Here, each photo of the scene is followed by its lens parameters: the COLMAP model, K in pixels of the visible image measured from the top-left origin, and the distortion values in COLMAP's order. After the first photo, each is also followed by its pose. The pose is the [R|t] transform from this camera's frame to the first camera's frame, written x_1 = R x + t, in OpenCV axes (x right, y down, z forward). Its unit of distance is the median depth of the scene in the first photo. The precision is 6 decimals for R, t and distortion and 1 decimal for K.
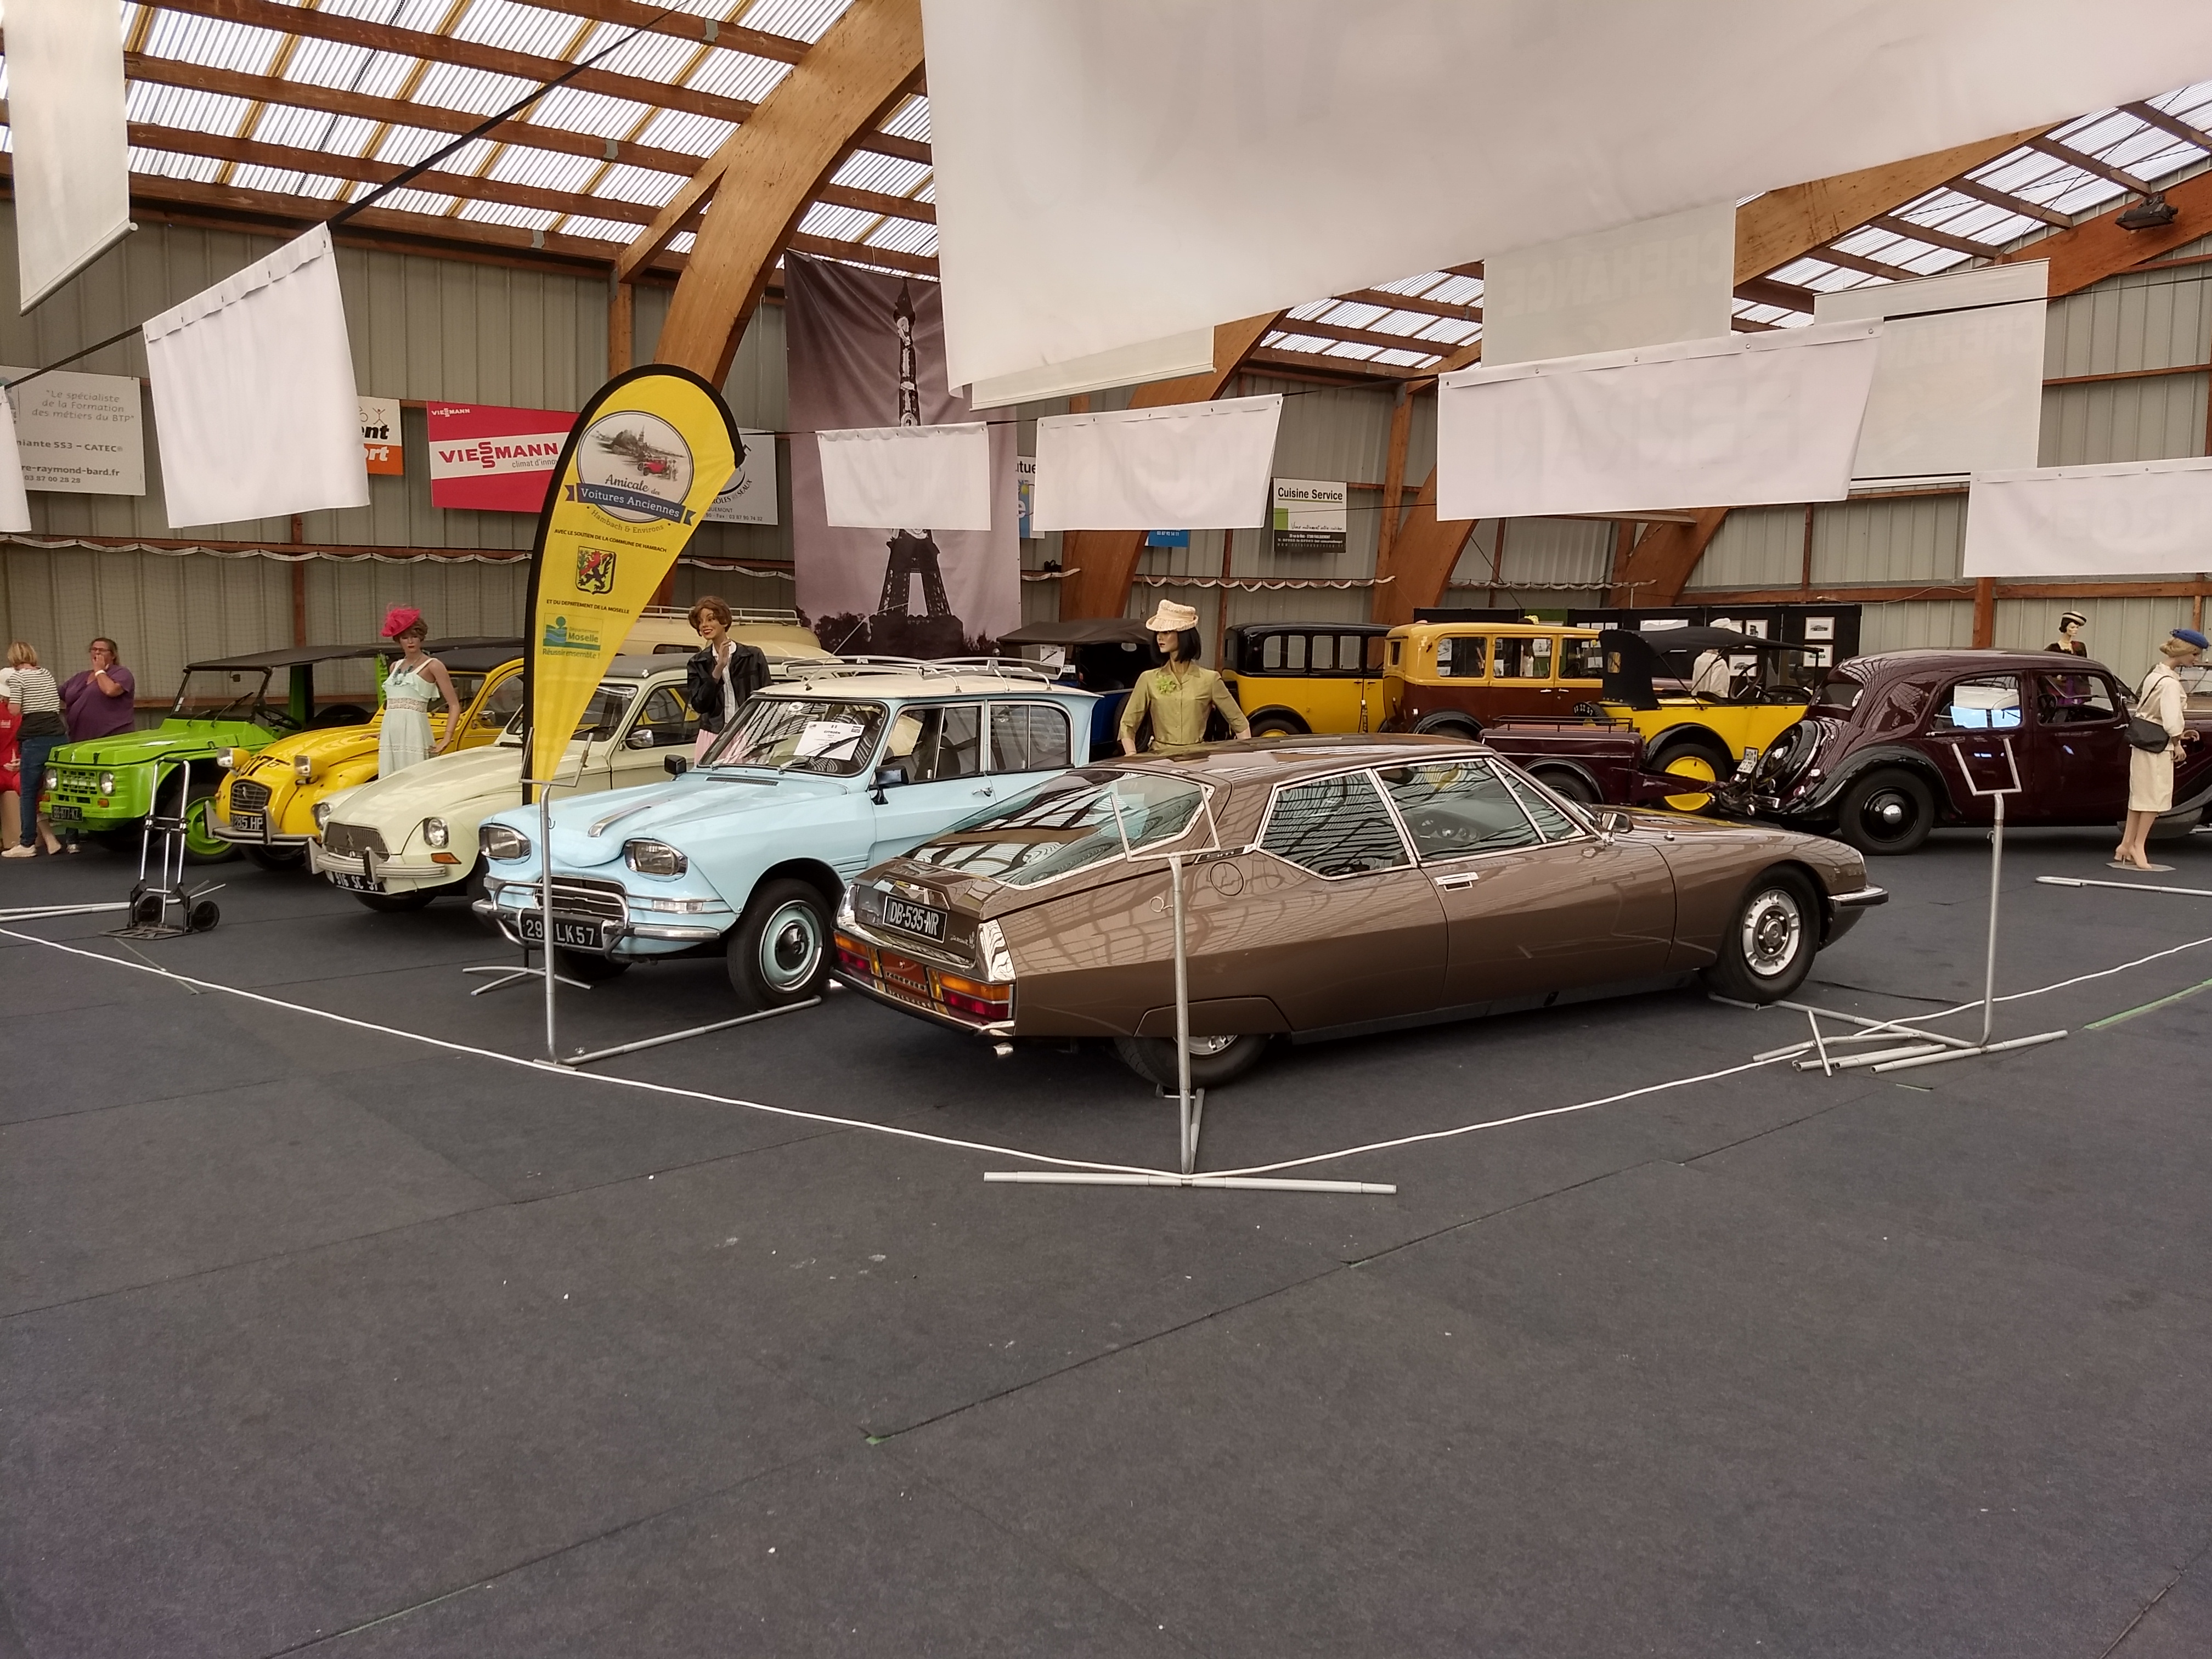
lens RADIAL K [[1776.2, 0, 1035.1], [0, 1776.2, 833.6], [0, 0, 1]] dist [0.000243, -0.003609]
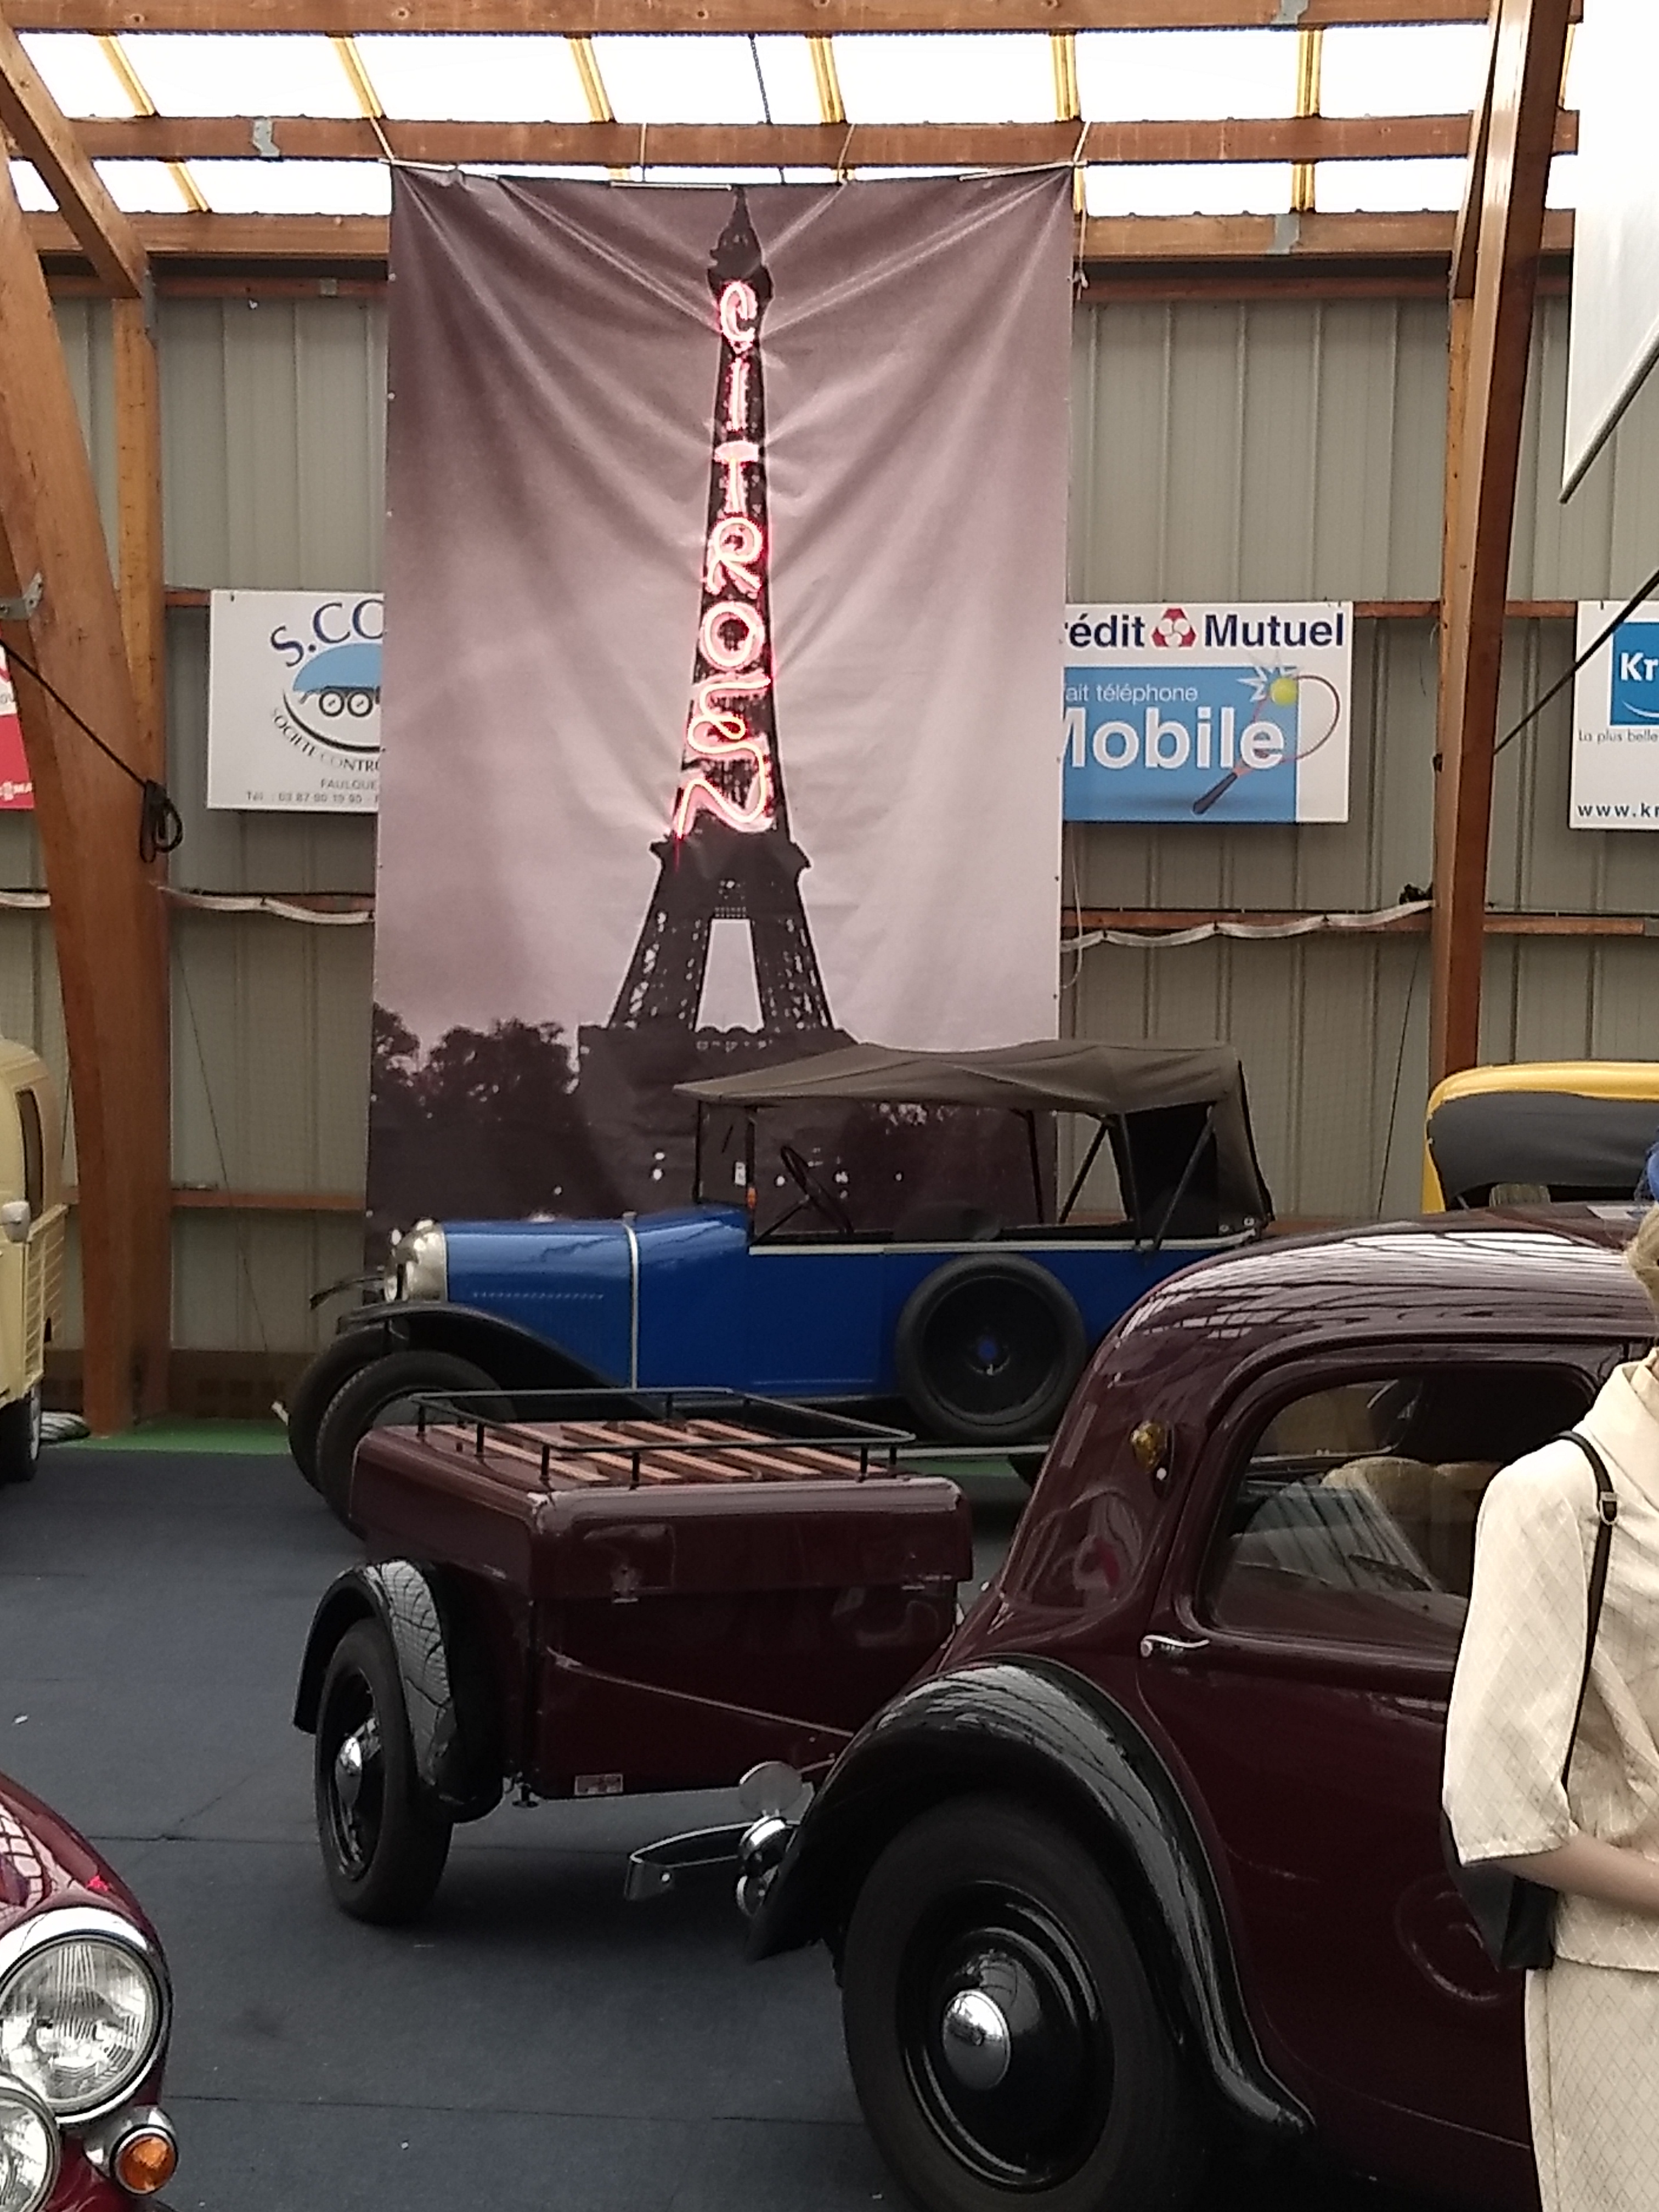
lens RADIAL K [[3768.7, 0, 477.9], [0, 3768.7, 1106.6], [0, 0, 1]] dist [-0.140732, 1.963174]
pose [[0.715136, 0.011708, -0.698888, 0.473697], [-0.091286, 0.992861, -0.076776, -0.037984], [0.692999, 0.118704, 0.711099, 0.382763]]
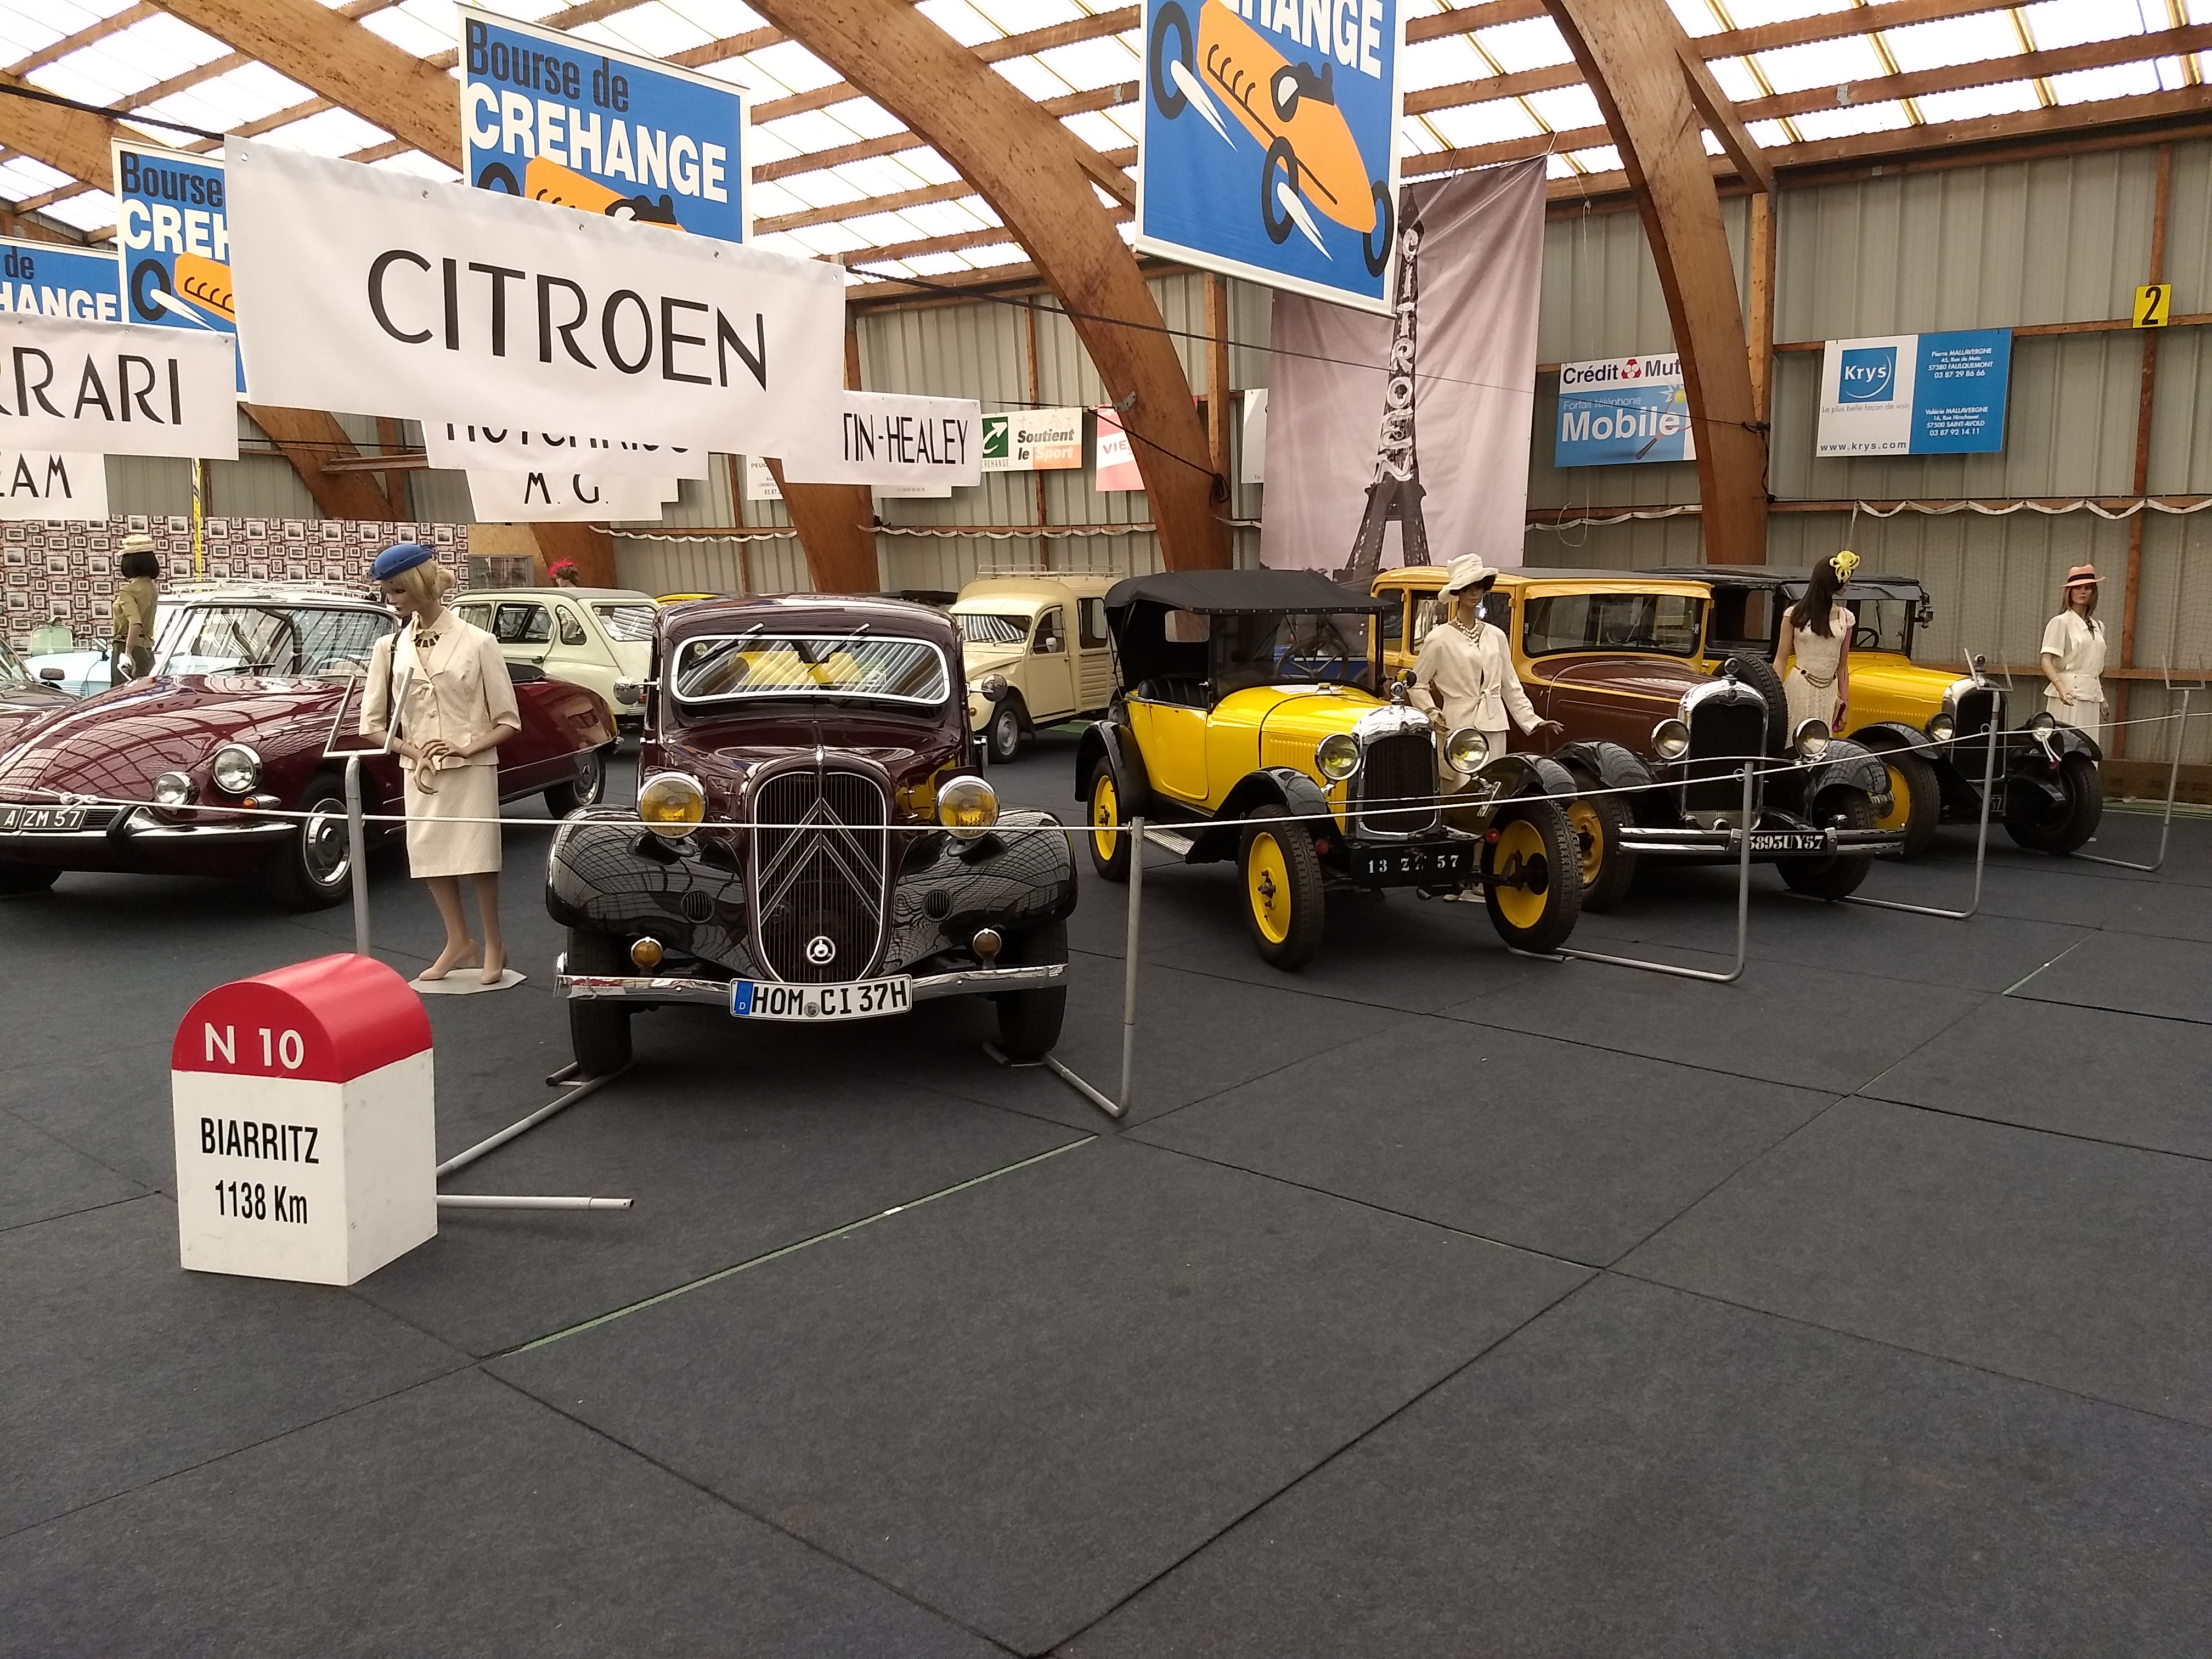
lens RADIAL K [[1776.2, 0, 1035.1], [0, 1776.2, 833.6], [0, 0, 1]] dist [0.000243, -0.003609]
pose [[0.193707, 0.127866, -0.972691, 0.785285], [-0.109691, 0.988076, 0.108044, -0.068977], [0.974908, 0.085766, 0.205423, 0.662061]]
